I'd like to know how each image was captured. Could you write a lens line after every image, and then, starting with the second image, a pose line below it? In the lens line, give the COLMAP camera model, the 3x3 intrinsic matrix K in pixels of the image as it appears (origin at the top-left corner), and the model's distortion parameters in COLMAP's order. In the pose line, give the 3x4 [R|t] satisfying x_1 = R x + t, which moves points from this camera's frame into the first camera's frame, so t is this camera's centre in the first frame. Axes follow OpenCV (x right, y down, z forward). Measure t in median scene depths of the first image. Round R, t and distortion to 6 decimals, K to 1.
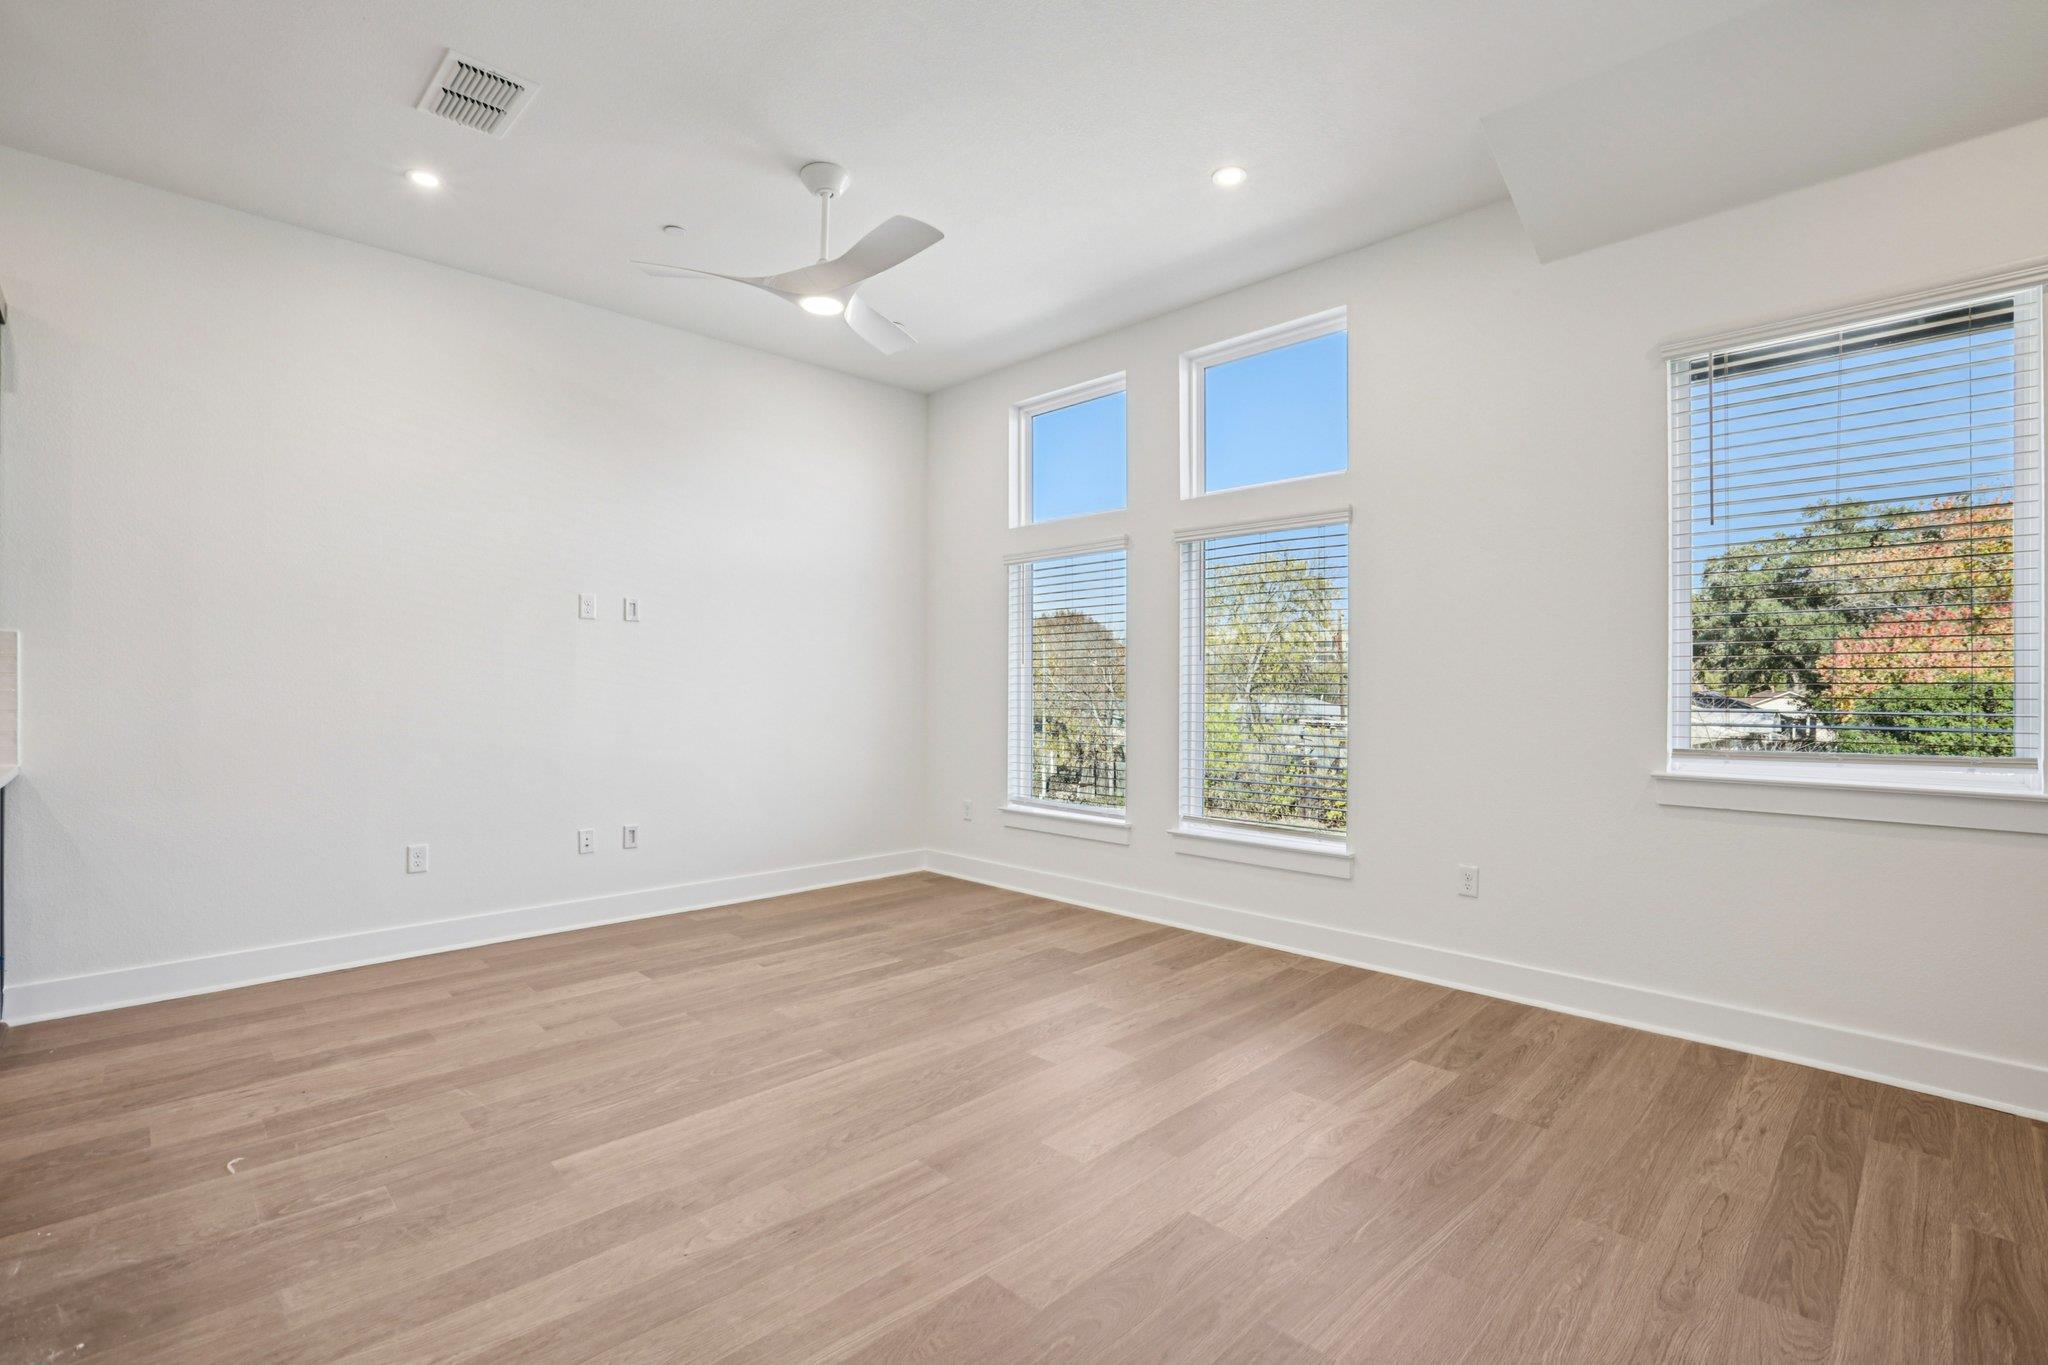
lens RADIAL K [[933.0, 0, 1036.6], [0, 933.0, 681.0], [0, 0, 1]] dist [-0.051302, 0.021277]
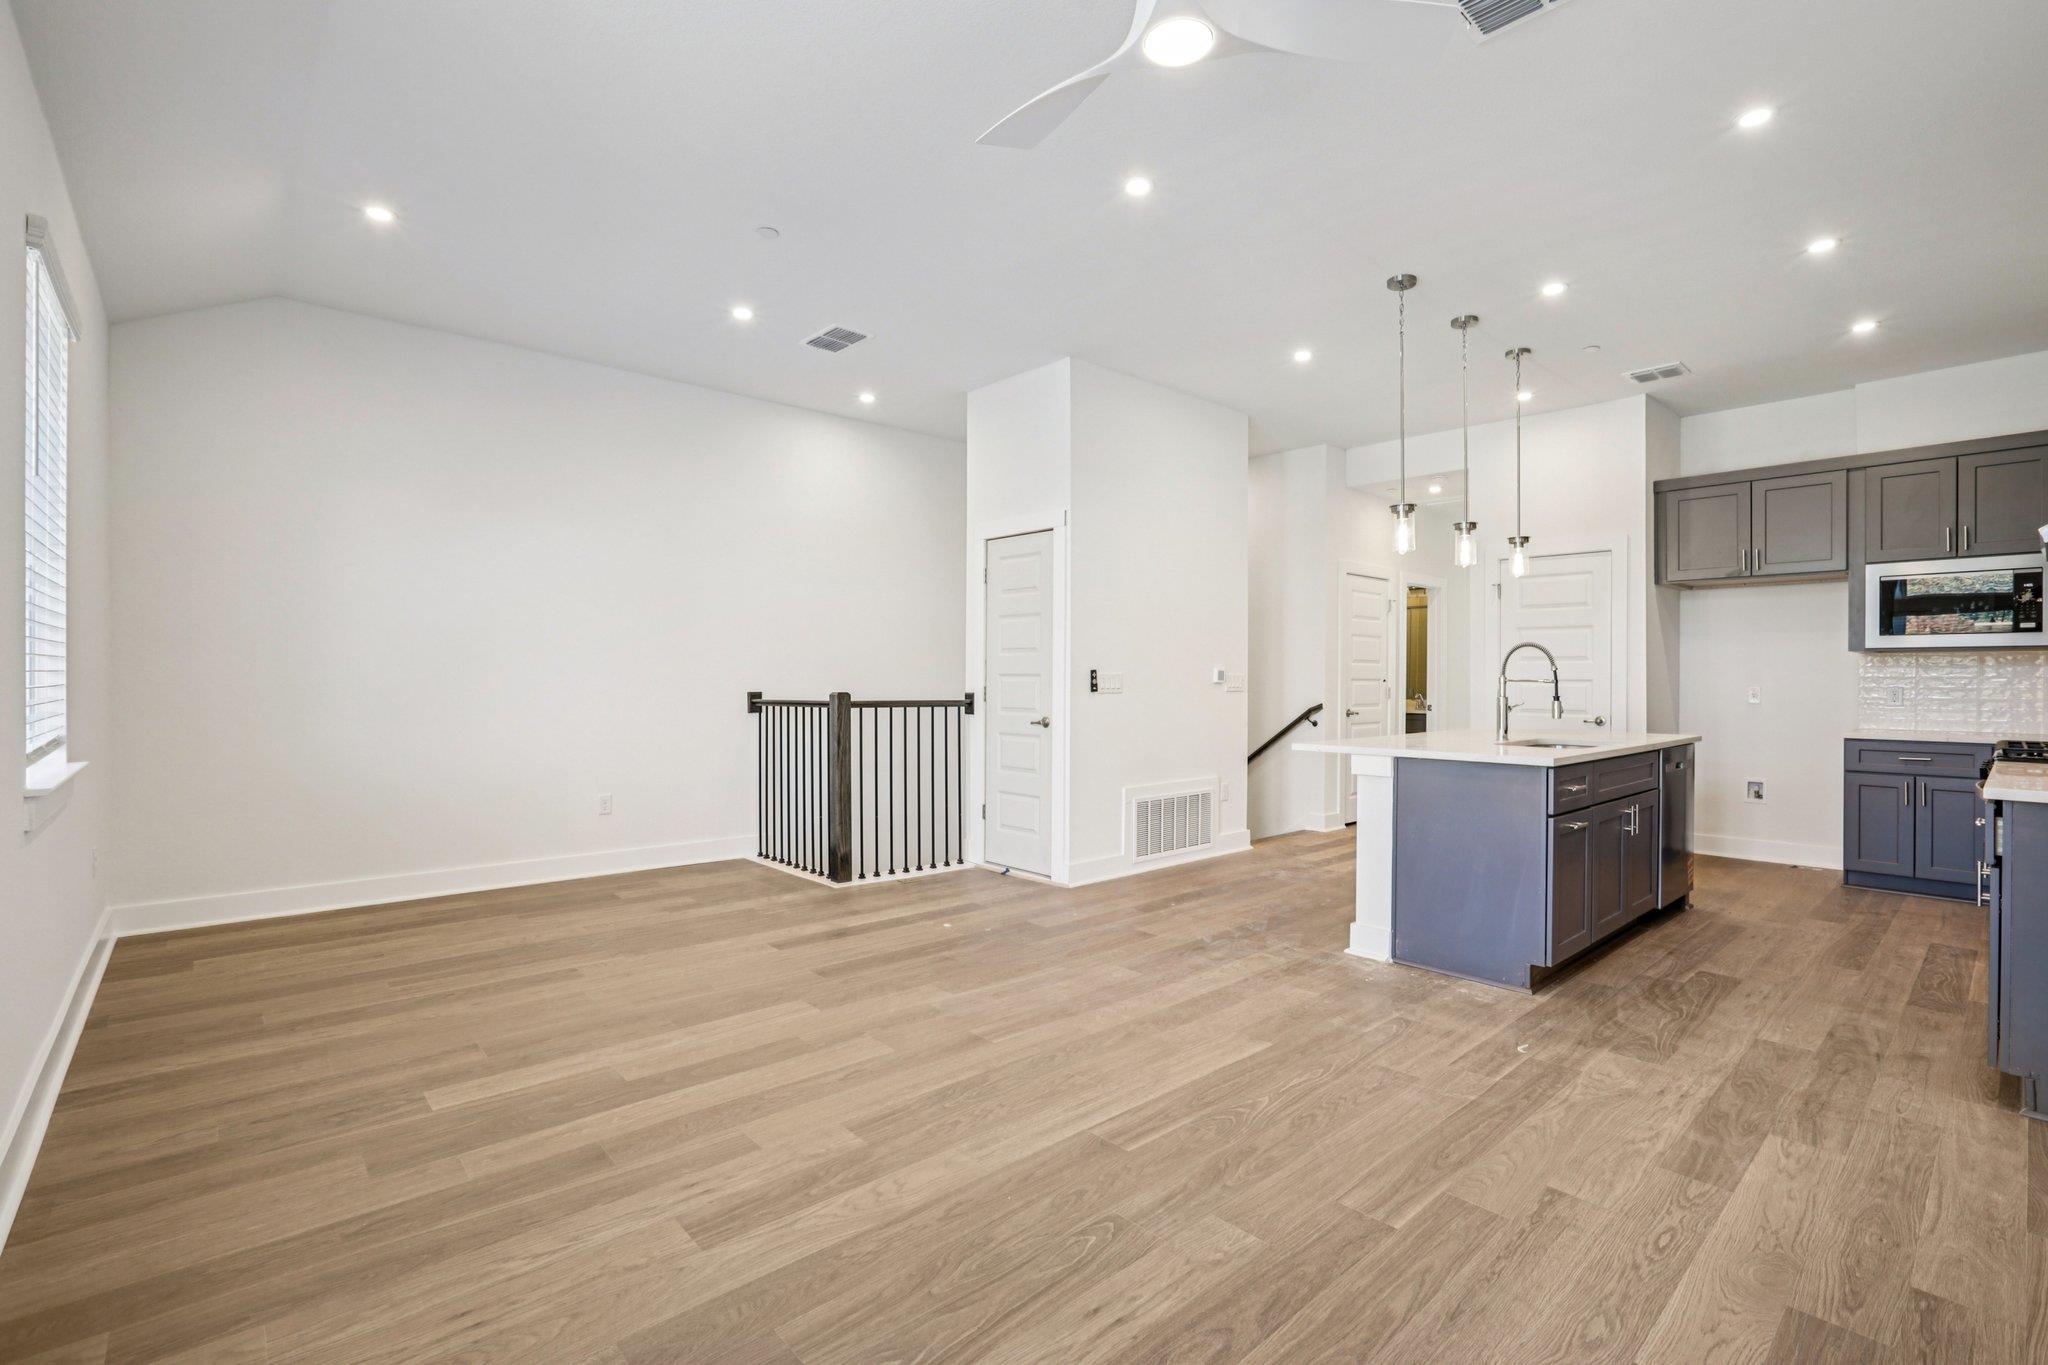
lens RADIAL K [[933.0, 0, 1036.6], [0, 933.0, 681.0], [0, 0, 1]] dist [-0.051302, 0.021277]
pose [[-0.998822, -0.006756, 0.048045, -0.173924], [-0.006865, 0.999974, -0.002101, 0.007111], [-0.048029, -0.002428, -0.998843, 1.615211]]
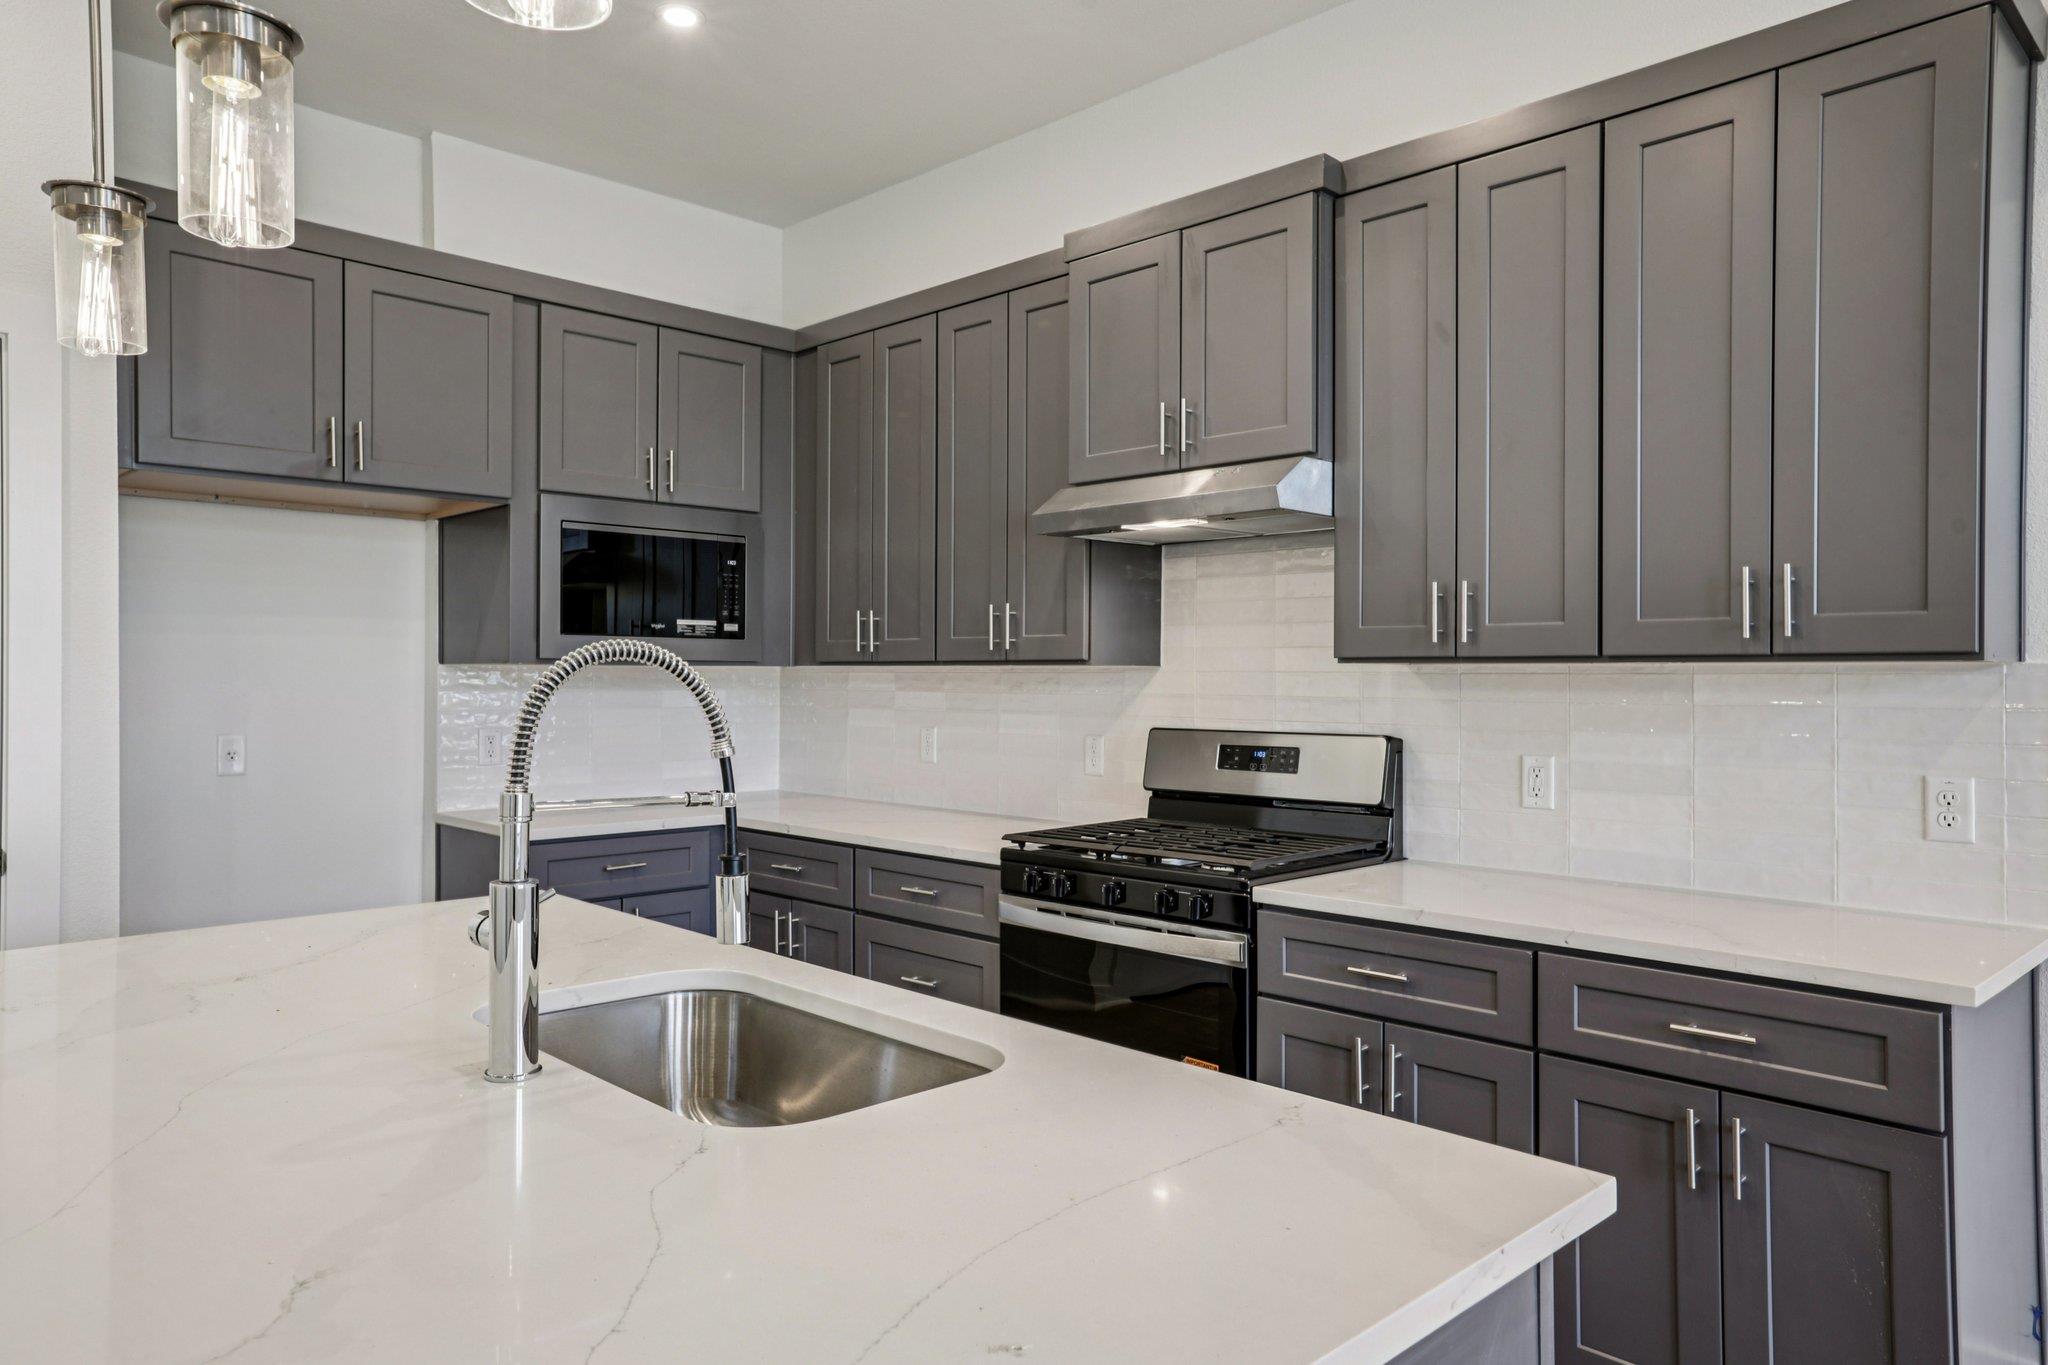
lens RADIAL K [[1356.9, 0, 1032.1], [0, 1356.9, 672.2], [0, 0, 1]] dist [-0.013929, 0.059000]
pose [[-0.003352, -0.006270, -0.999975, -0.344317], [0.000485, 0.999980, -0.006271, -0.043254], [0.999994, -0.000506, -0.003349, 0.410994]]
